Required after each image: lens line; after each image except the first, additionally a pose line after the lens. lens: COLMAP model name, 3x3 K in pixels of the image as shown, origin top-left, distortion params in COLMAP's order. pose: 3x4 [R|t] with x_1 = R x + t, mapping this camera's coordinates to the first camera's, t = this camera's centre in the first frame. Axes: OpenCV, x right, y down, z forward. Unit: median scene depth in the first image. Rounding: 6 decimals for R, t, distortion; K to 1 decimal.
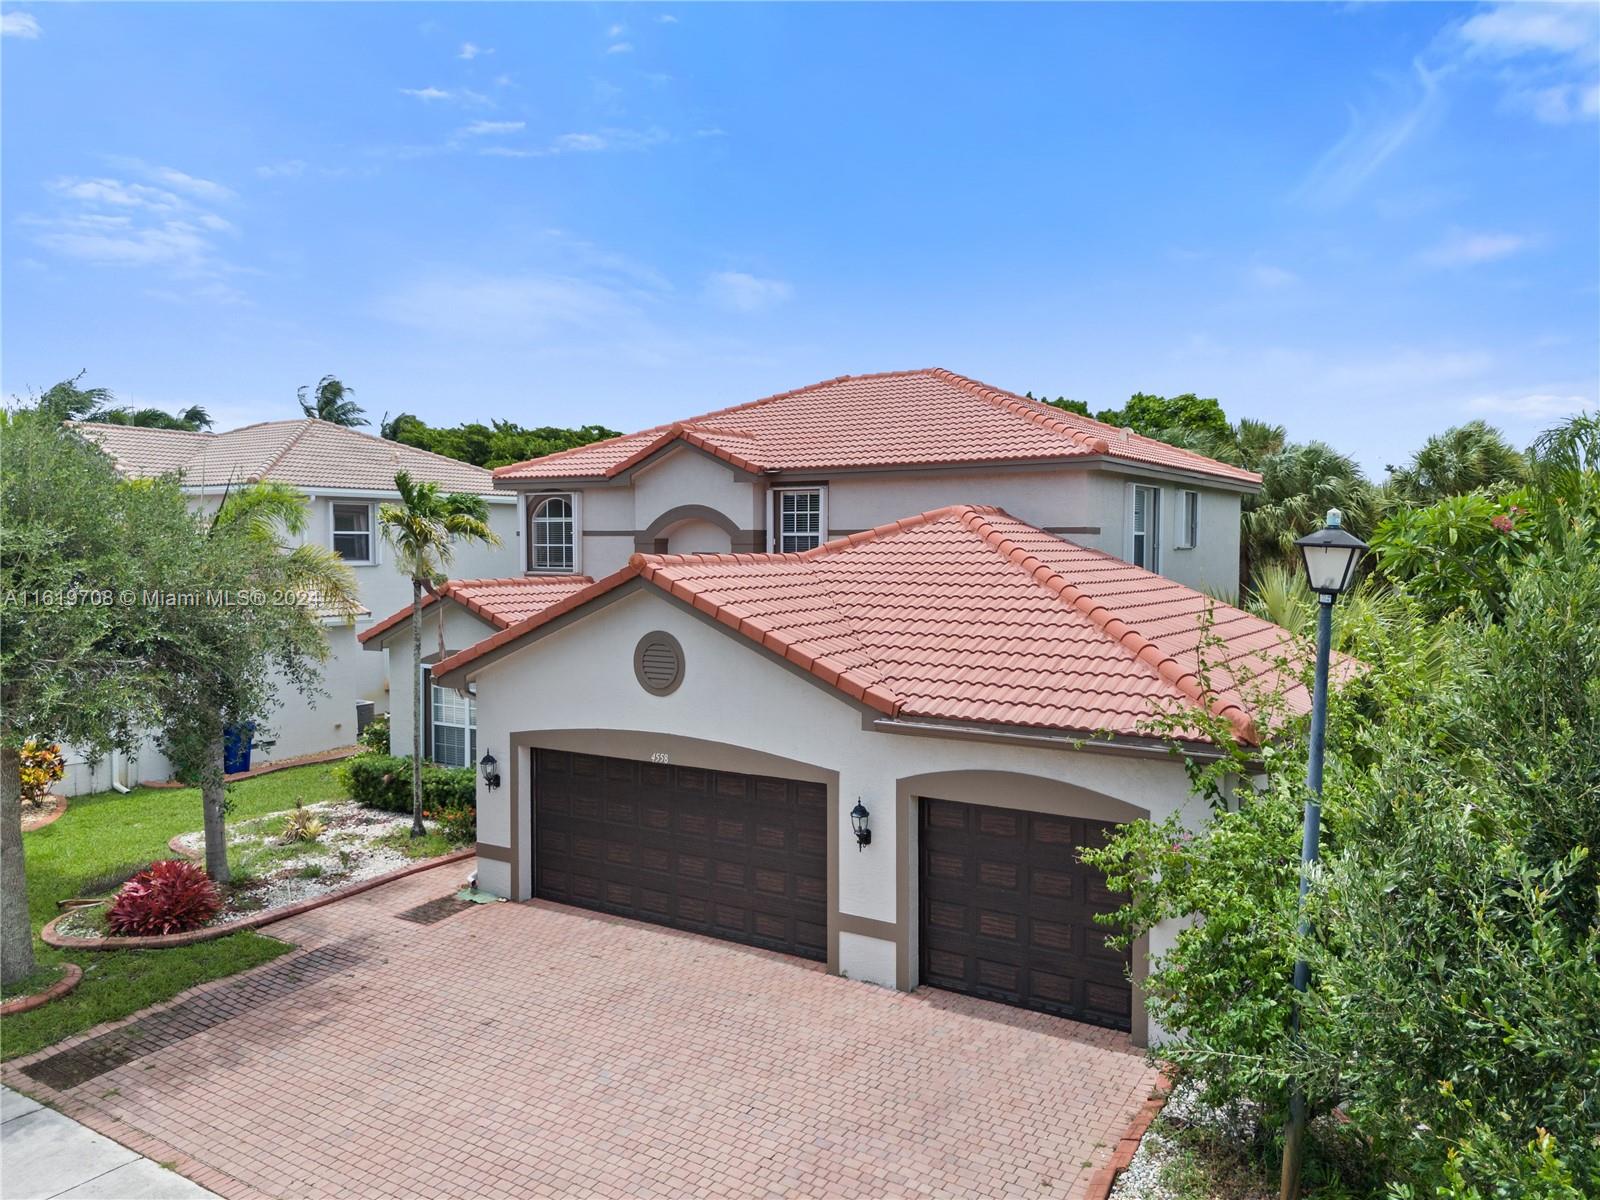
lens RADIAL K [[1187.3, 0, 800.0], [0, 1187.3, 600.0], [0, 0, 1]] dist [0.057759, -0.041789]
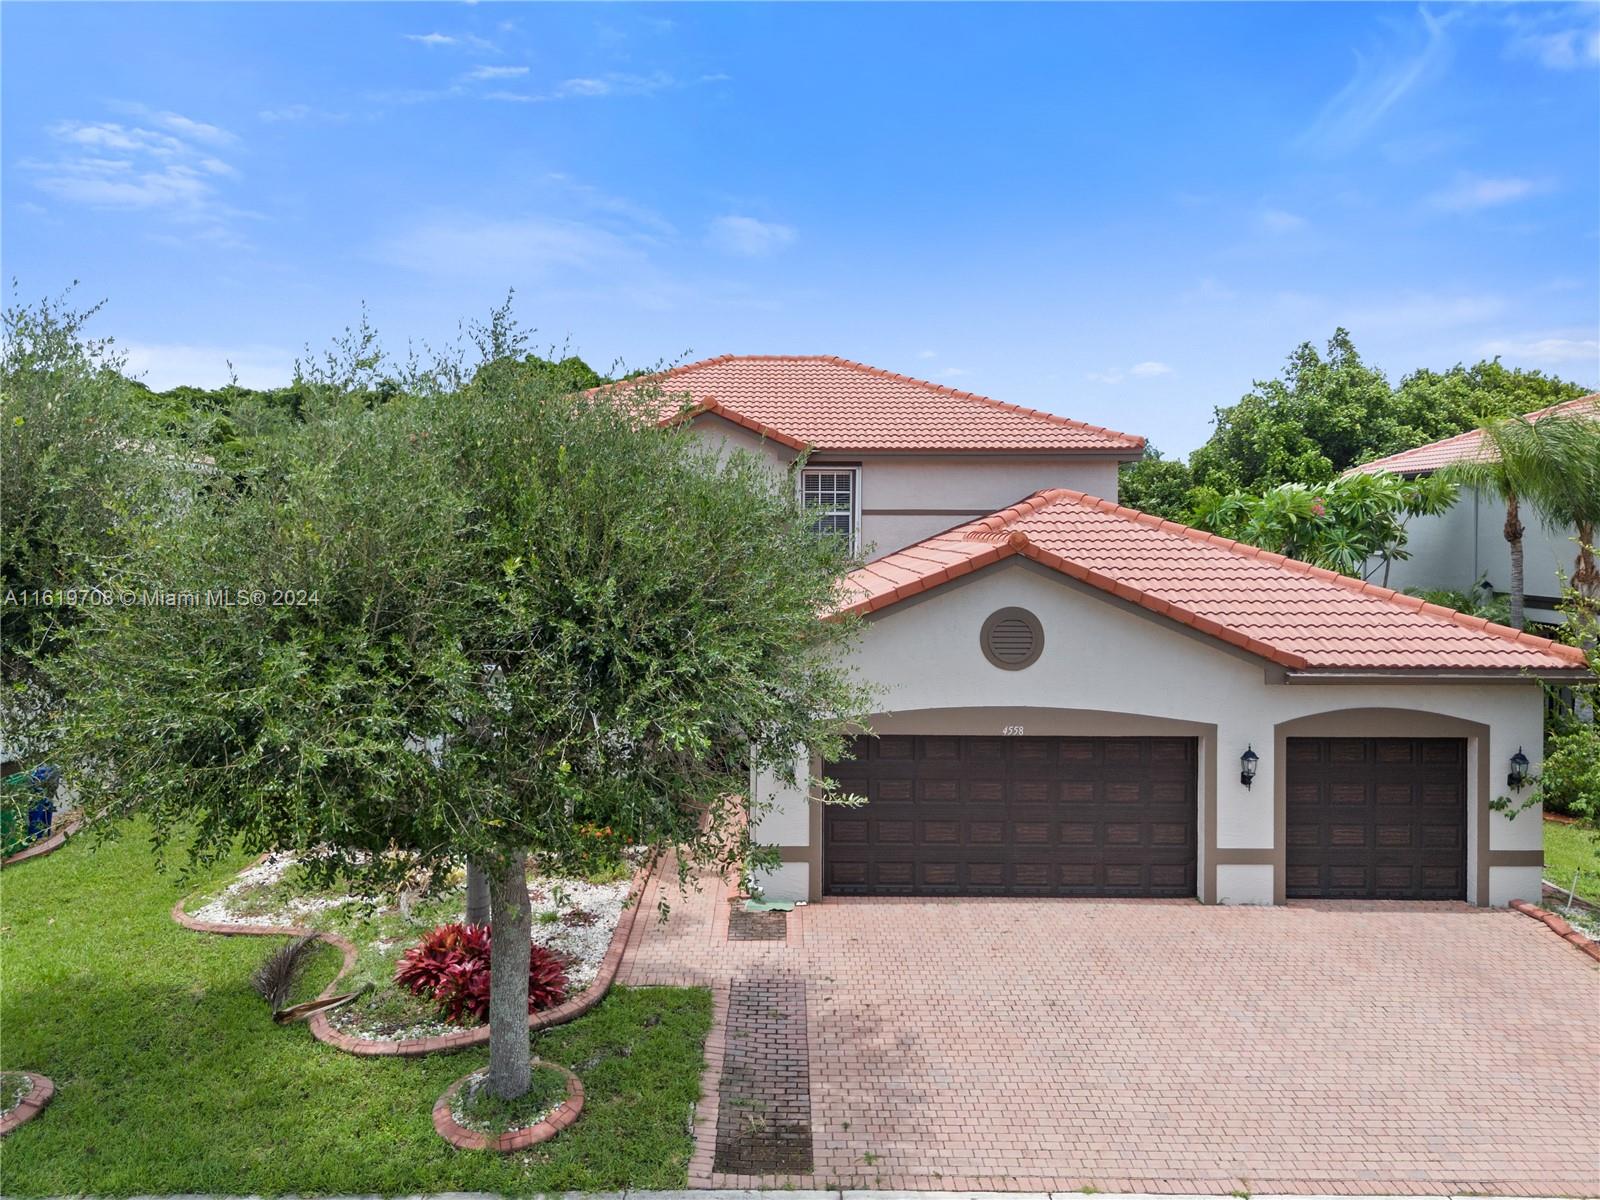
lens RADIAL K [[1207.5, 0, 802.2], [0, 1207.5, 542.0], [0, 0, 1]] dist [0.050442, -0.045144]
pose [[0.832061, -0.006148, 0.554651, -0.935184], [0.023146, 0.999452, -0.023645, -0.011055], [-0.554202, 0.032512, 0.831747, 0.246248]]
